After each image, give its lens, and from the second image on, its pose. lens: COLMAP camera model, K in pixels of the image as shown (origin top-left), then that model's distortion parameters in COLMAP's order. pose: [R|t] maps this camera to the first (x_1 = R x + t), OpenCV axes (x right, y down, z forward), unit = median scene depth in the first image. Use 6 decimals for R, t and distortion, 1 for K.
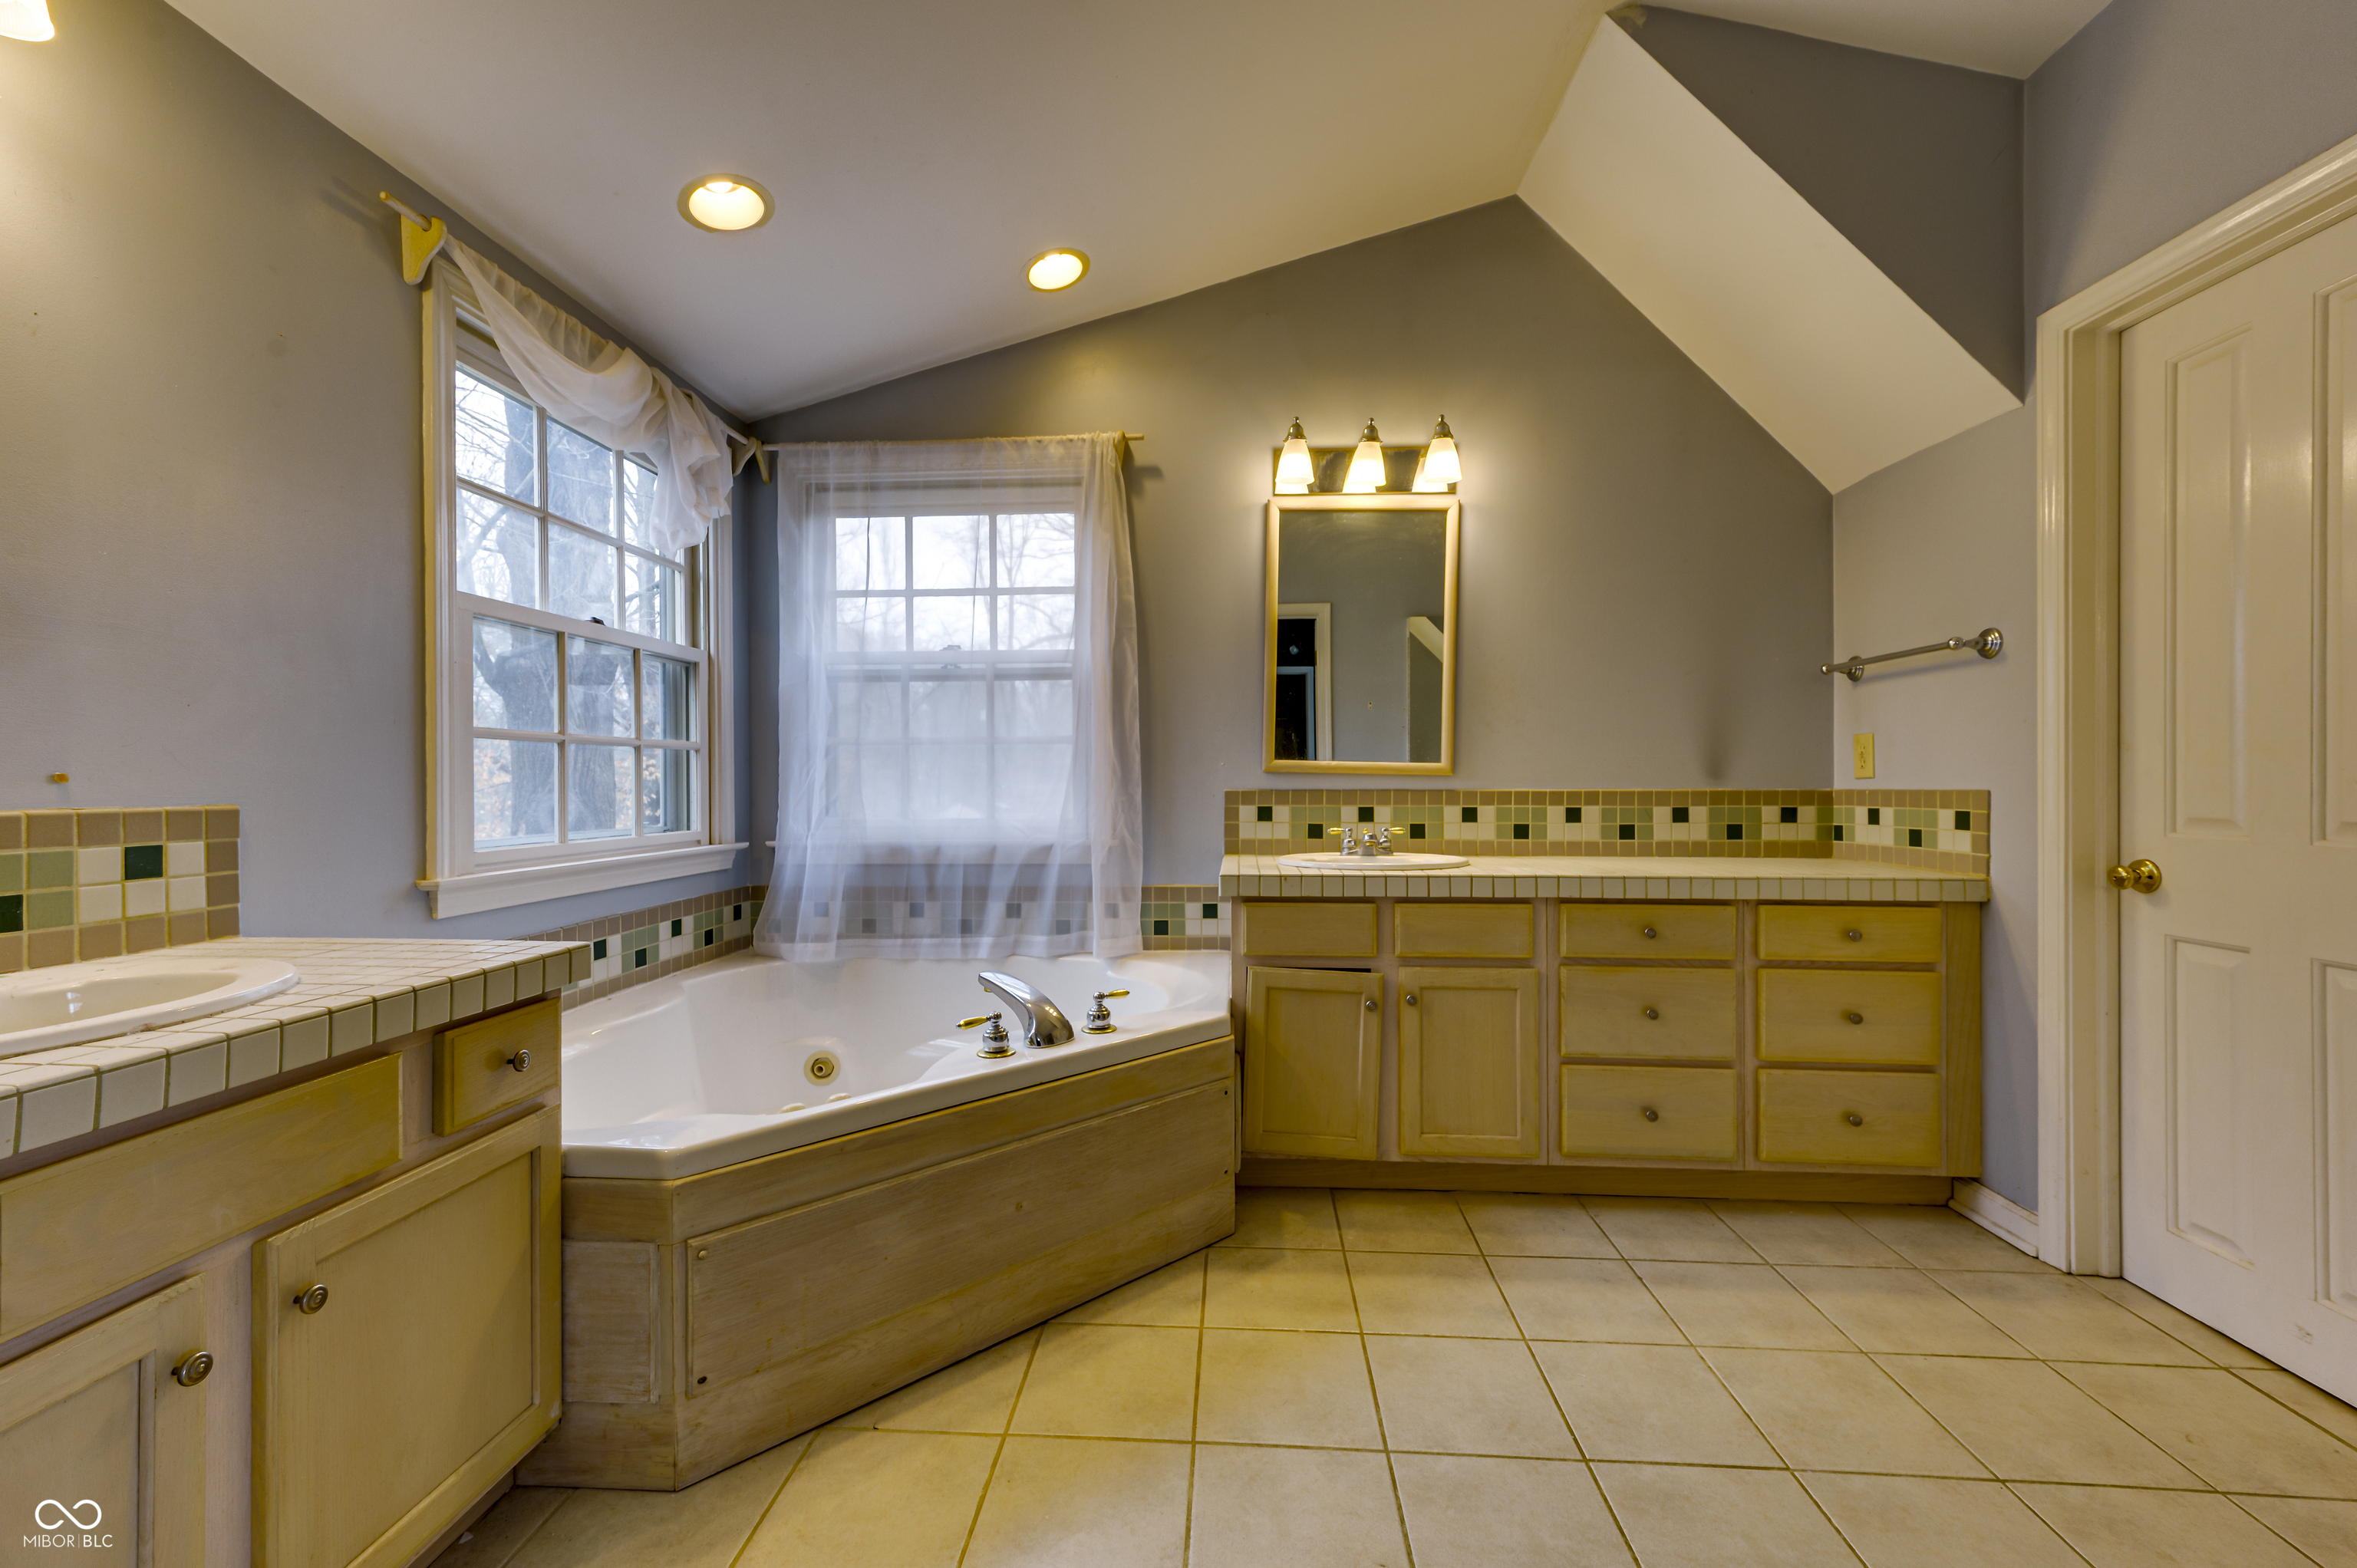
lens RADIAL K [[926.4, 0, 1166.6], [0, 926.4, 787.9], [0, 0, 1]] dist [0.006653, -0.000095]
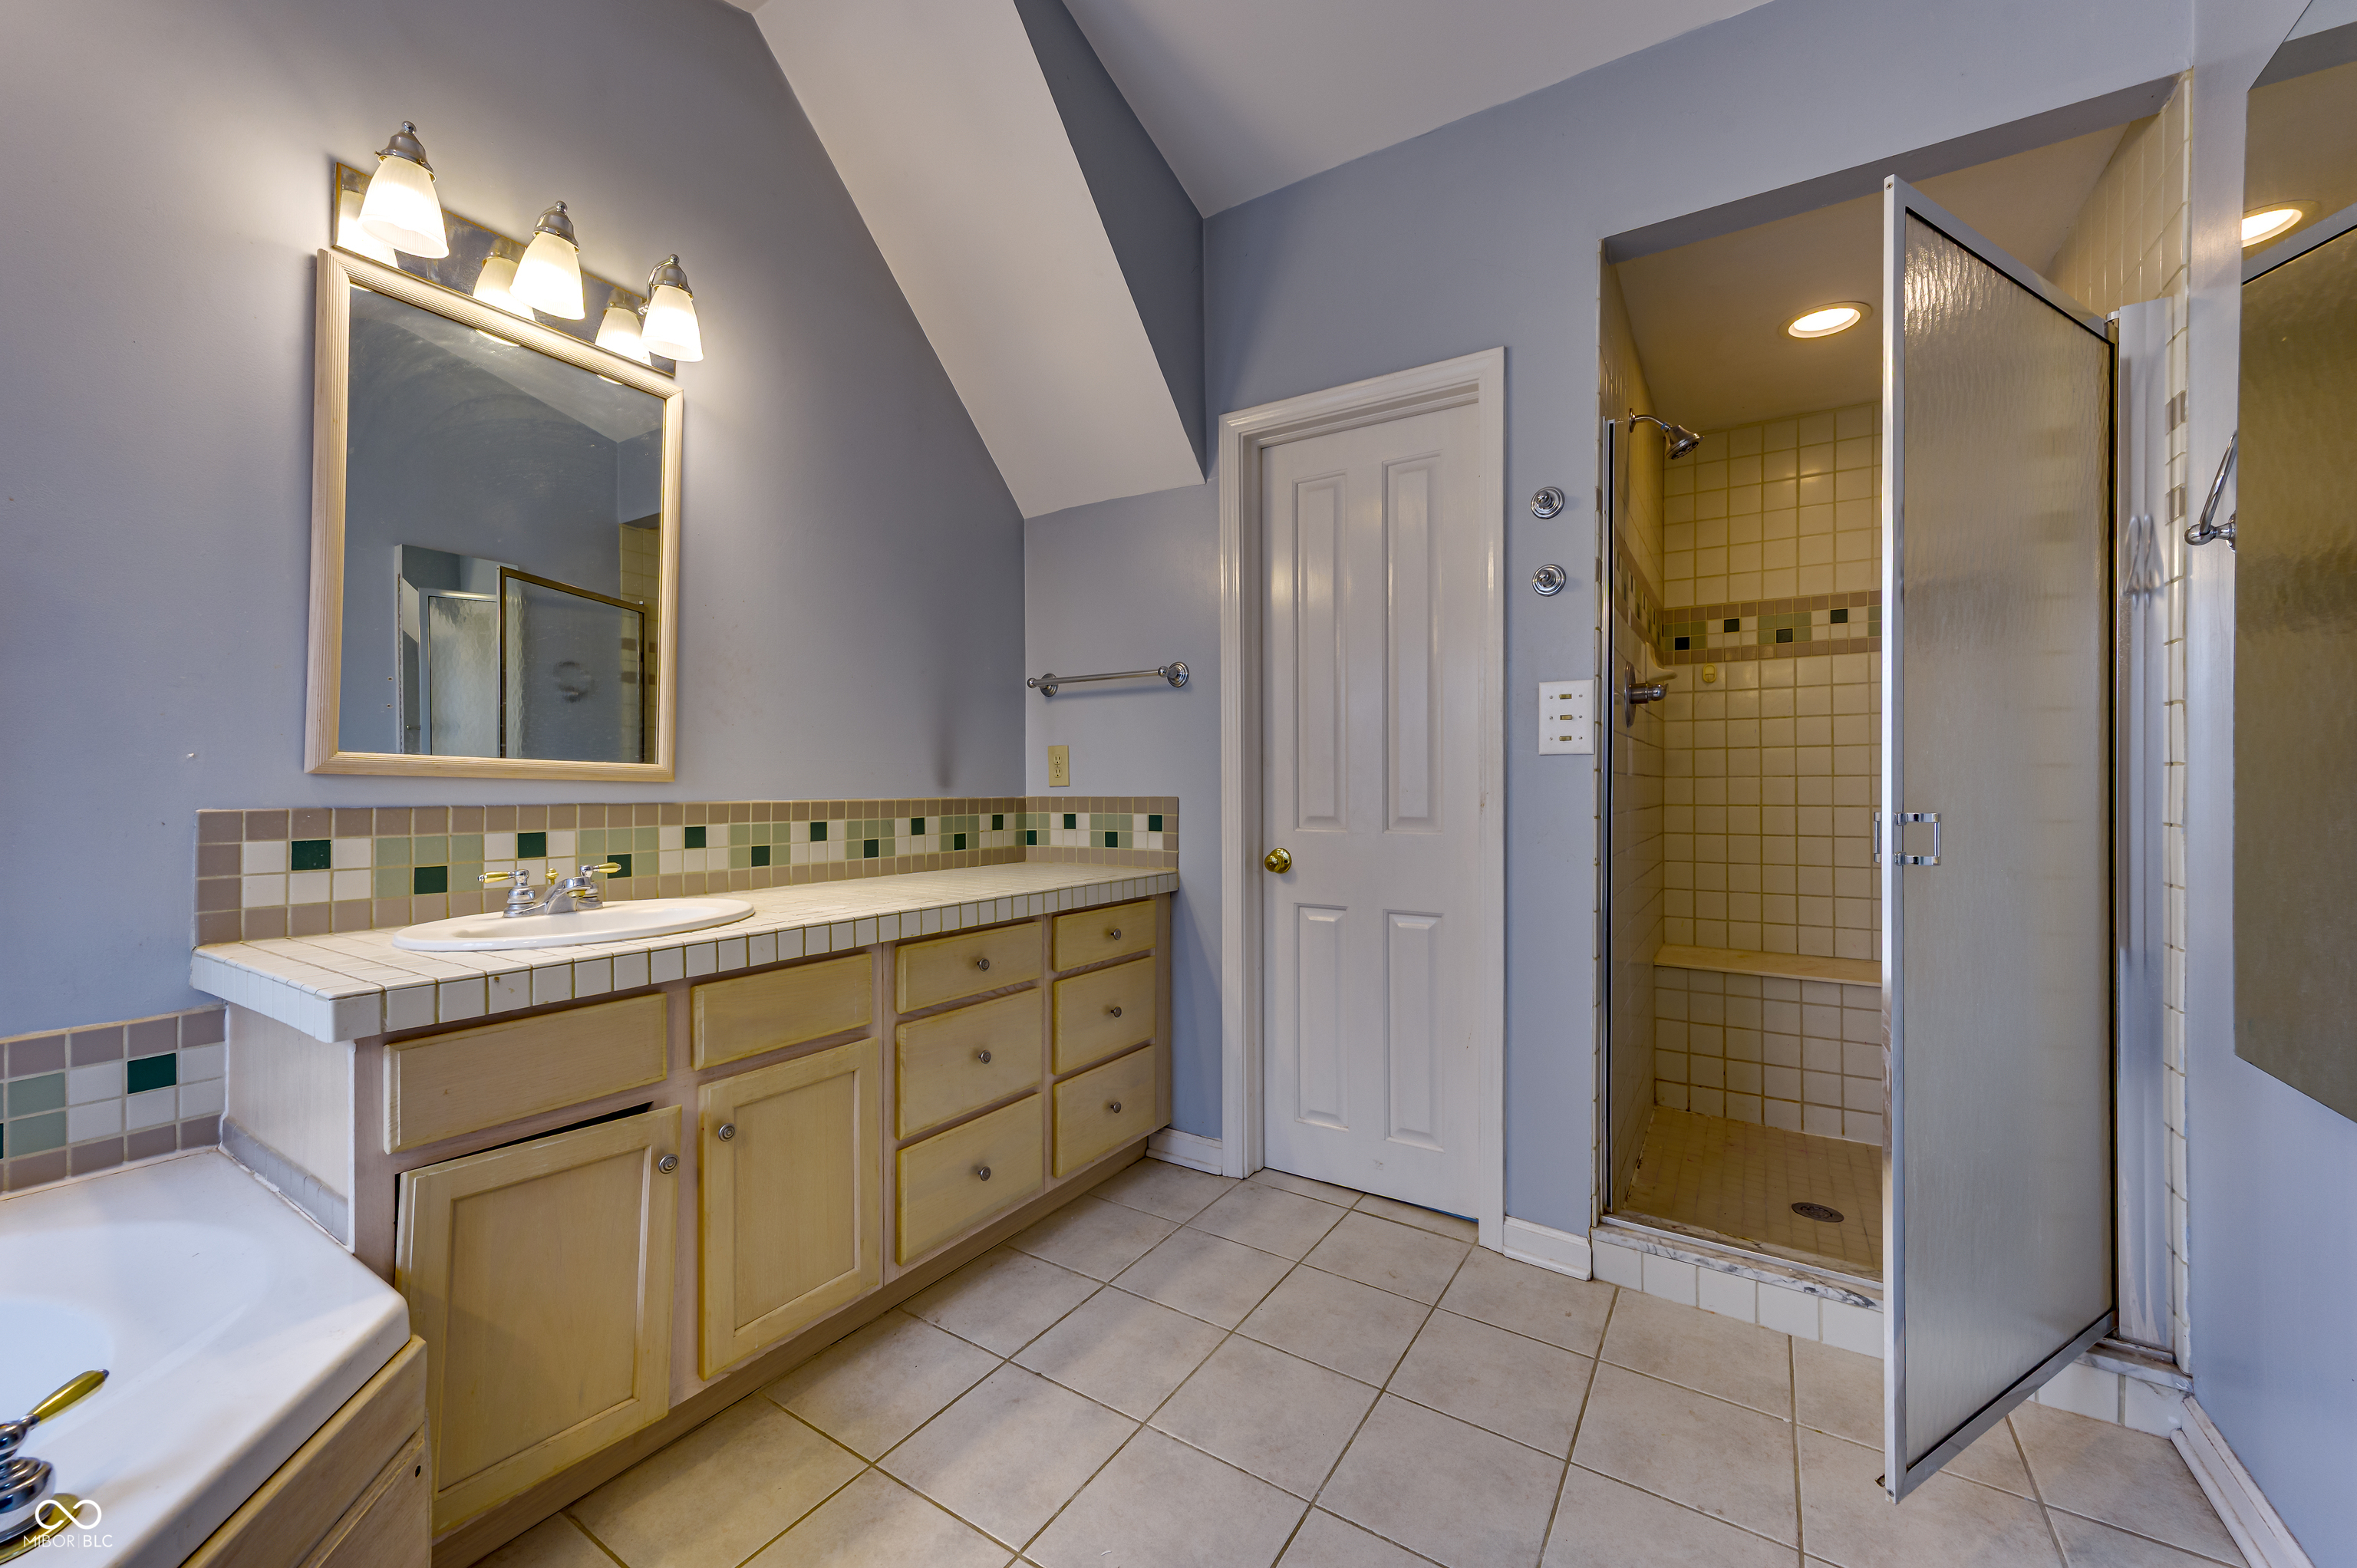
lens RADIAL K [[926.4, 0, 1194.2], [0, 926.4, 787.3], [0, 0, 1]] dist [0.006653, -0.000095]
pose [[0.471115, -0.001106, 0.882071, -0.150238], [0.005284, 0.999985, -0.001569, -0.008000], [-0.882056, 0.005400, 0.471114, 0.403249]]
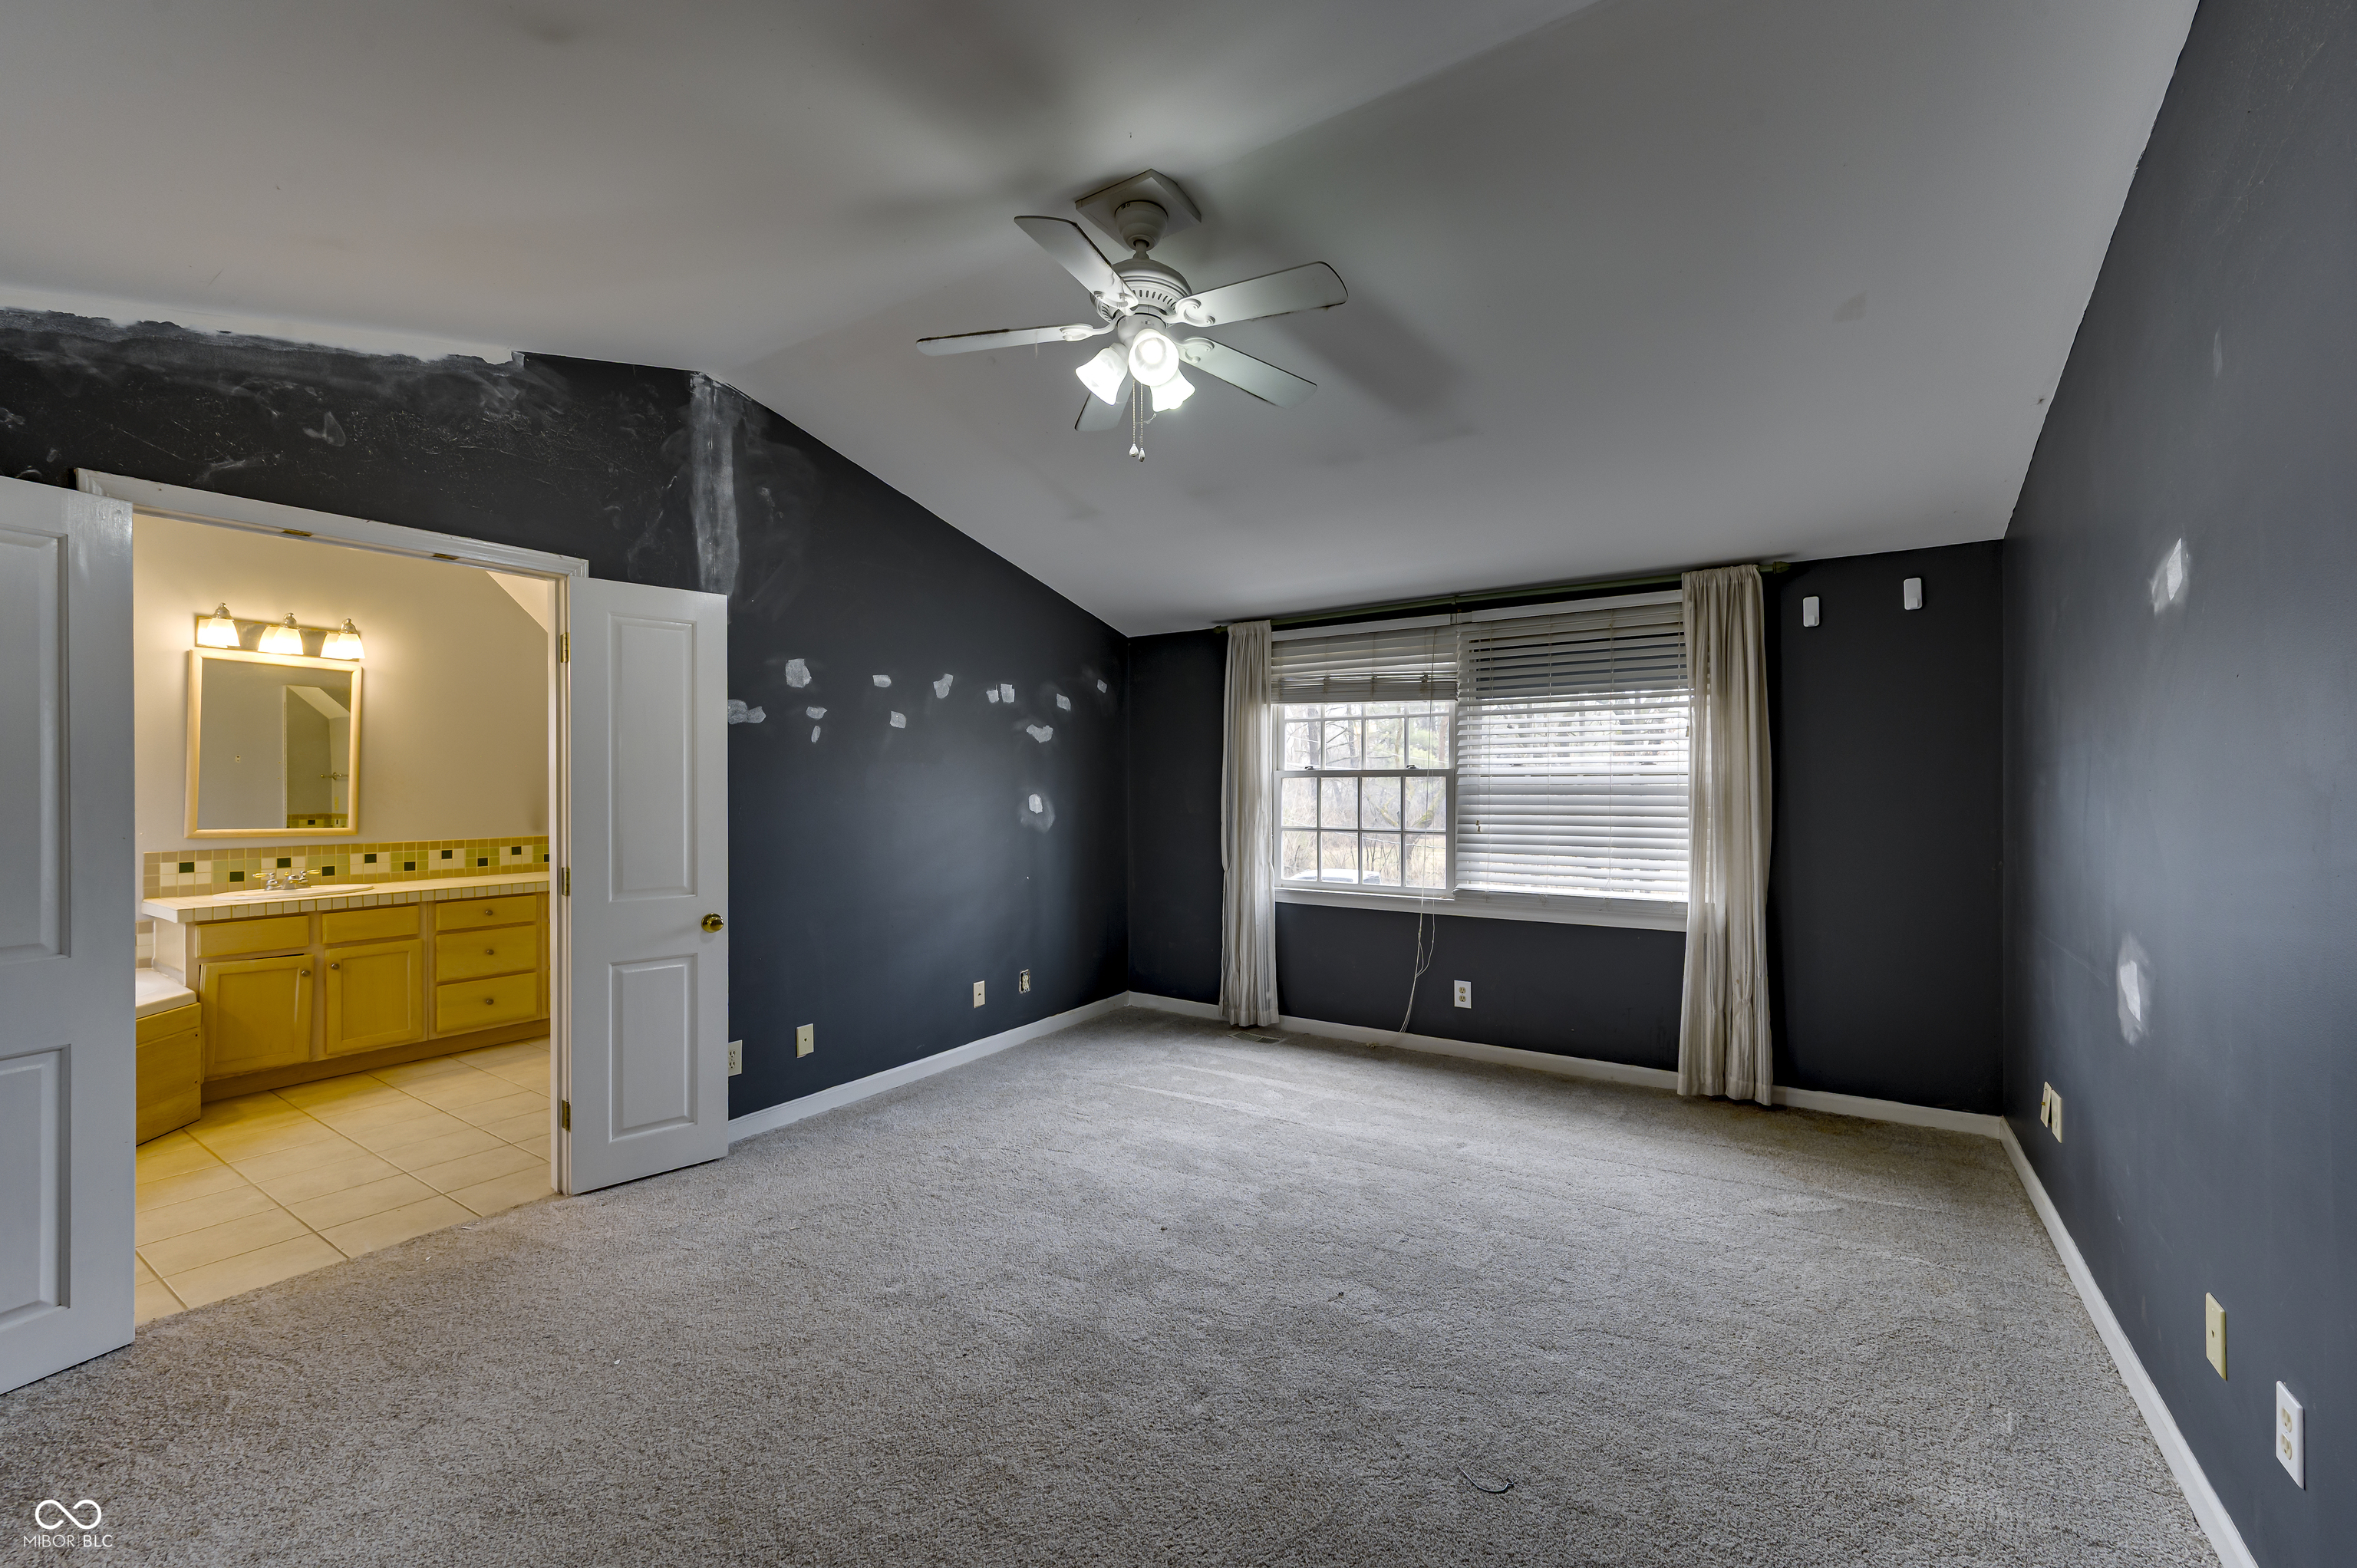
lens RADIAL K [[926.4, 0, 1216.8], [0, 926.4, 787.7], [0, 0, 1]] dist [0.006653, -0.000095]
pose [[0.466658, -0.001299, 0.884437, -0.533693], [0.005660, 0.999983, -0.001518, -0.105245], [-0.884420, 0.005715, 0.466657, -1.351081]]
